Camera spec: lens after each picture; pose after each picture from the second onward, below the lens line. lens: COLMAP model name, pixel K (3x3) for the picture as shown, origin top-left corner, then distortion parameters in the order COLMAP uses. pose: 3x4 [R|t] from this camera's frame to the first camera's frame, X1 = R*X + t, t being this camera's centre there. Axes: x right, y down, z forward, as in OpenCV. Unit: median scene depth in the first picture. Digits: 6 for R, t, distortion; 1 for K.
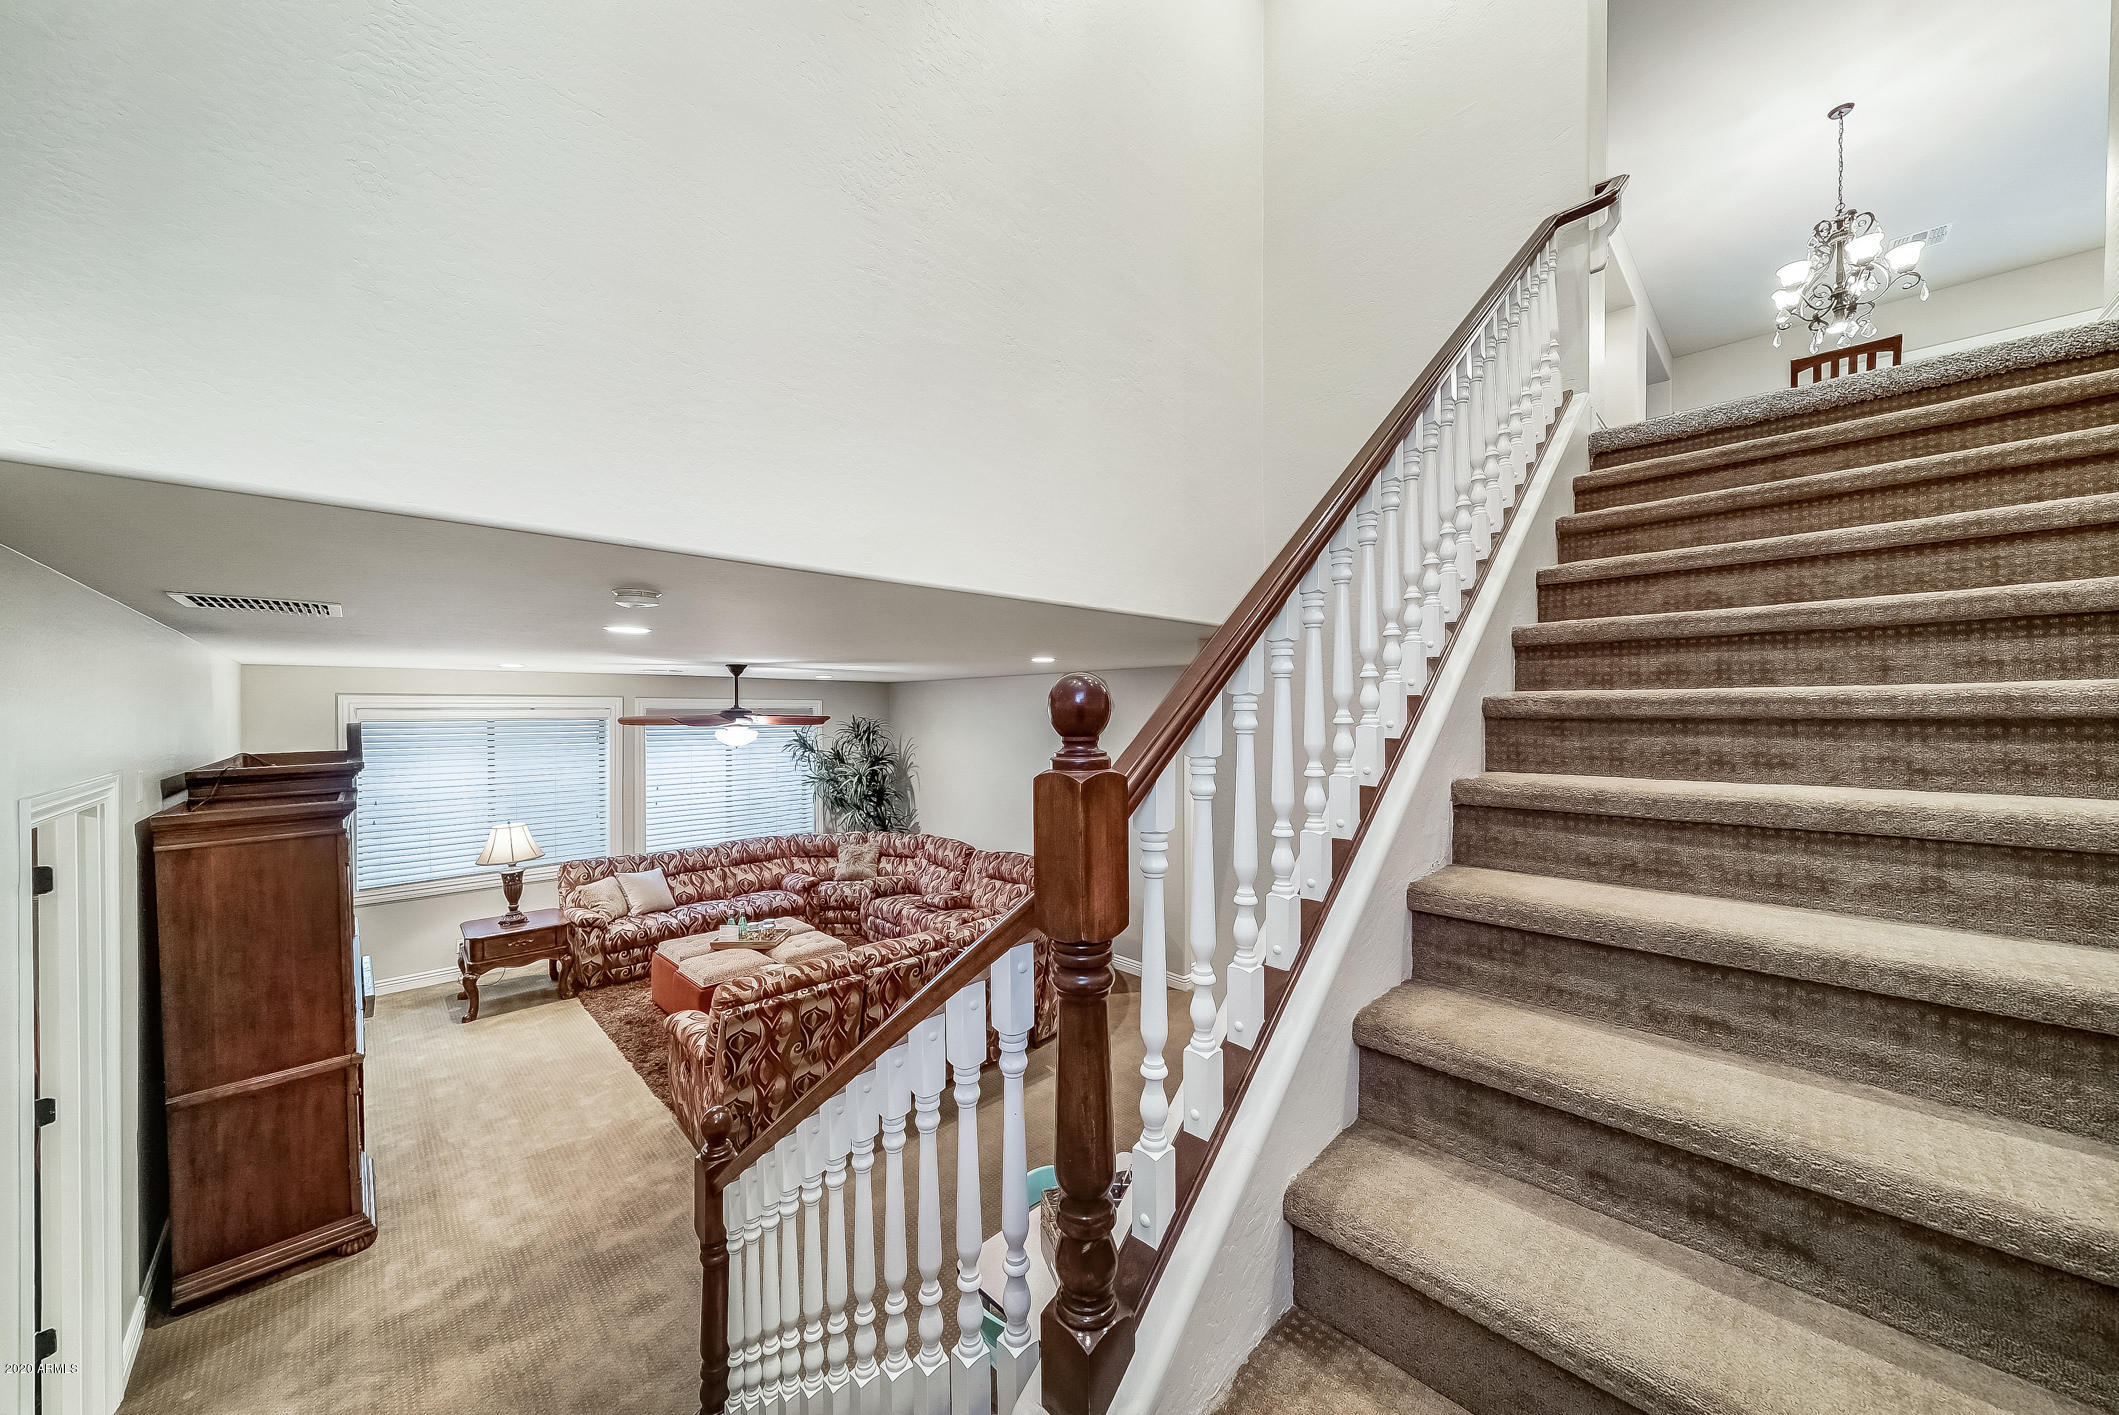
lens RADIAL K [[733.4, 0, 1061.2], [0, 733.4, 714.8], [0, 0, 1]] dist [-0.005746, -0.000219]
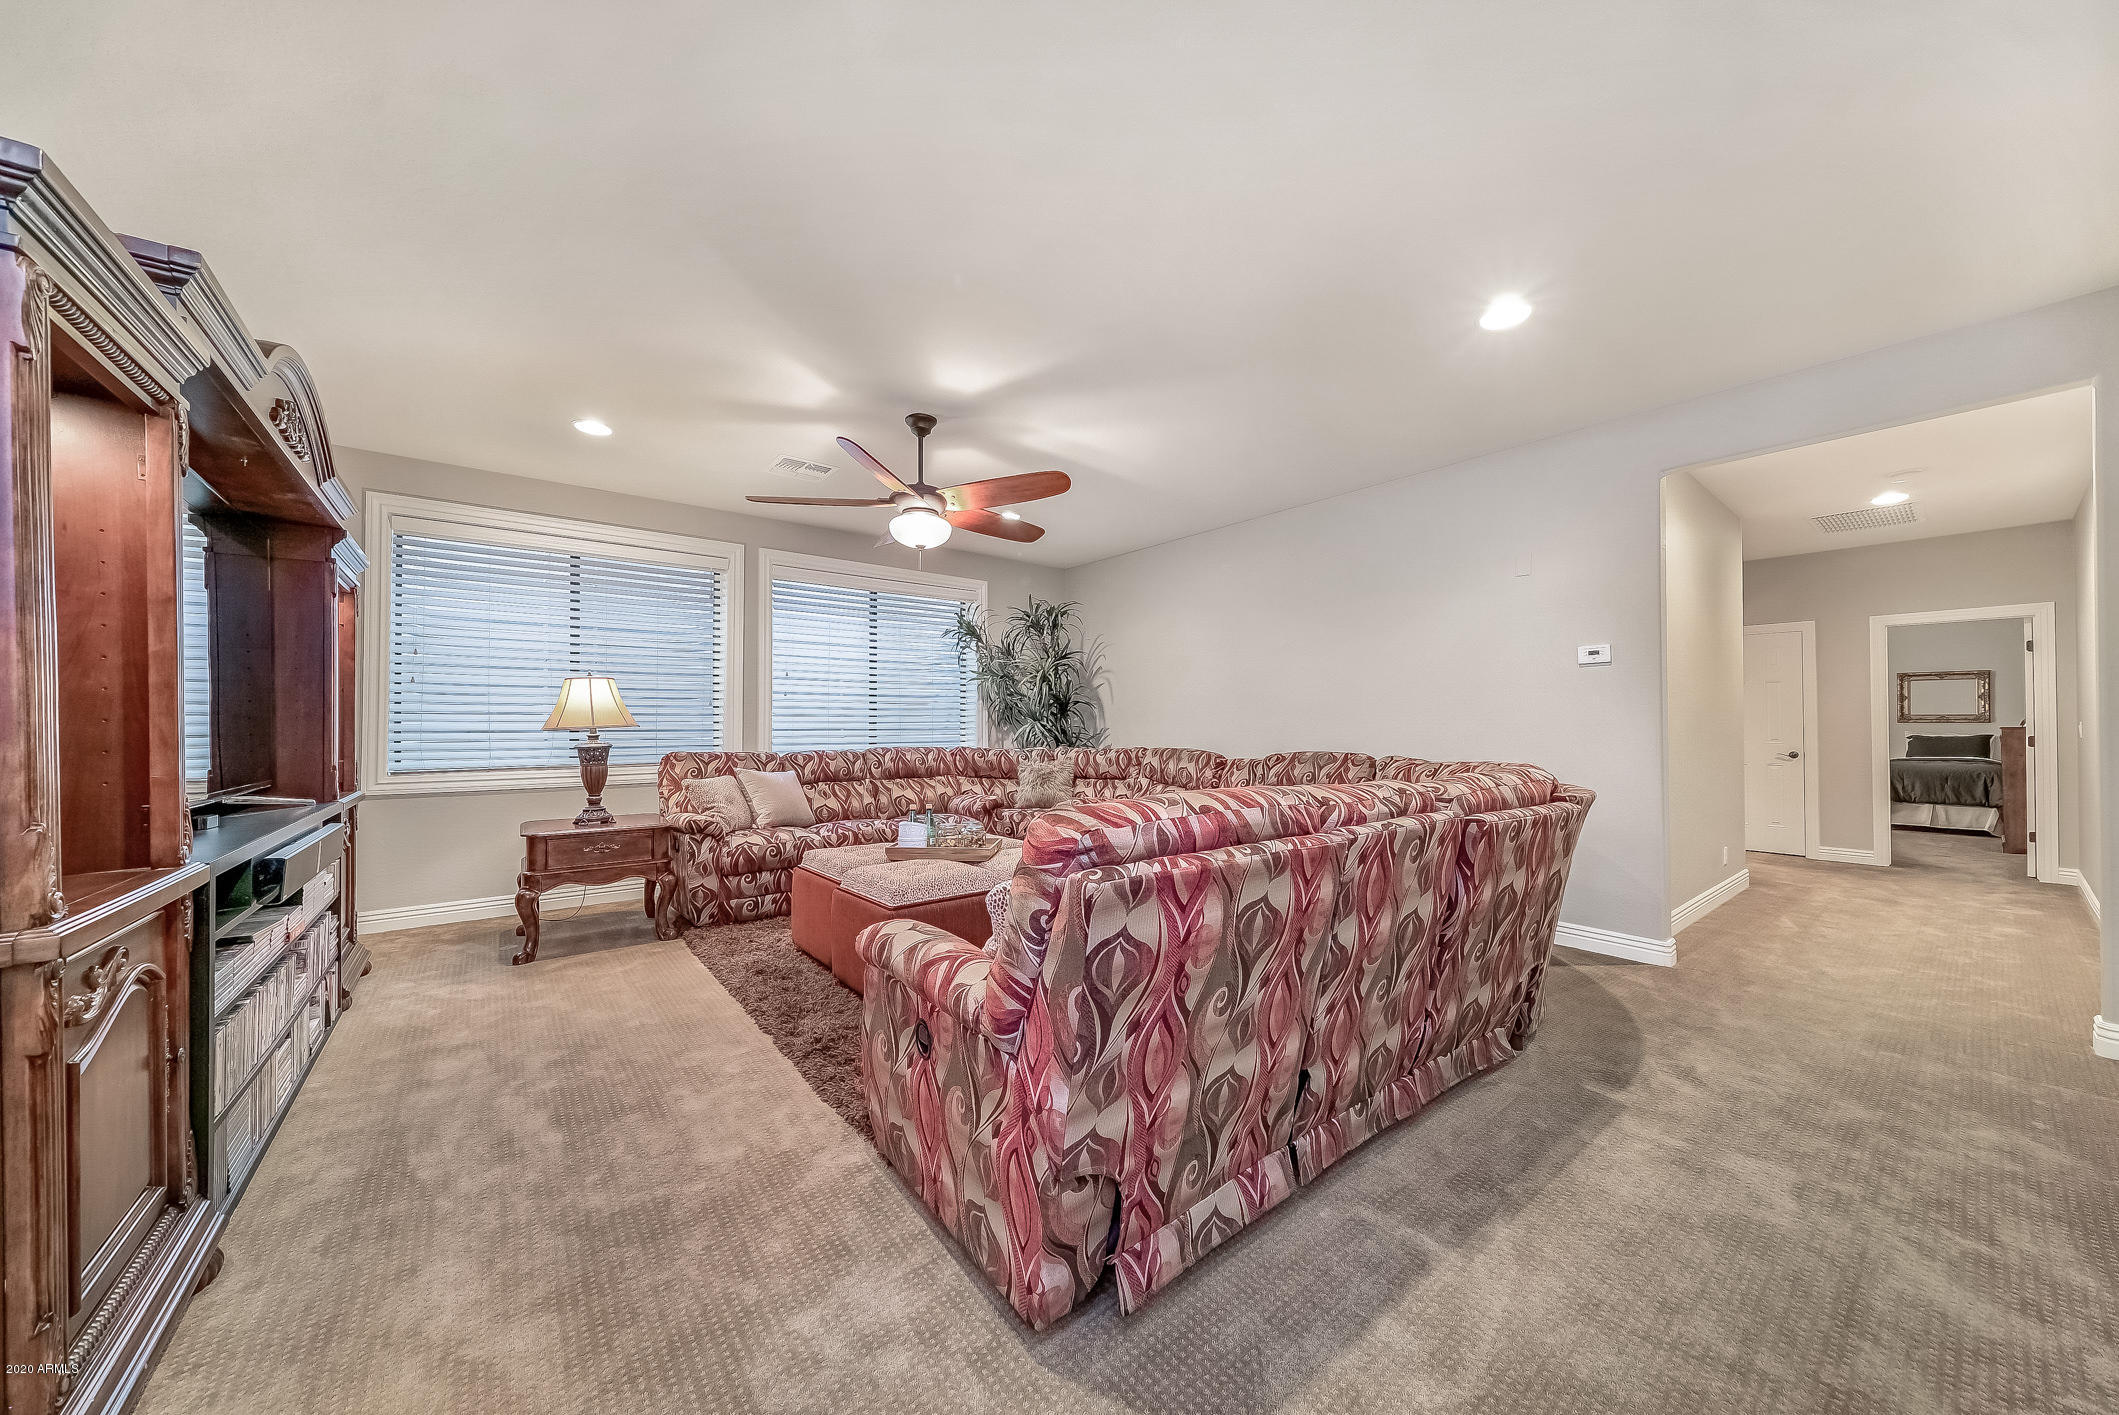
lens RADIAL K [[733.4, 0, 1056.7], [0, 733.4, 713.2], [0, 0, 1]] dist [-0.005746, -0.000219]
pose [[0.993255, -0.001311, -0.115943, -0.237006], [-0.000686, 0.999852, -0.017179, 0.185004], [0.115948, 0.017143, 0.993107, 0.361279]]
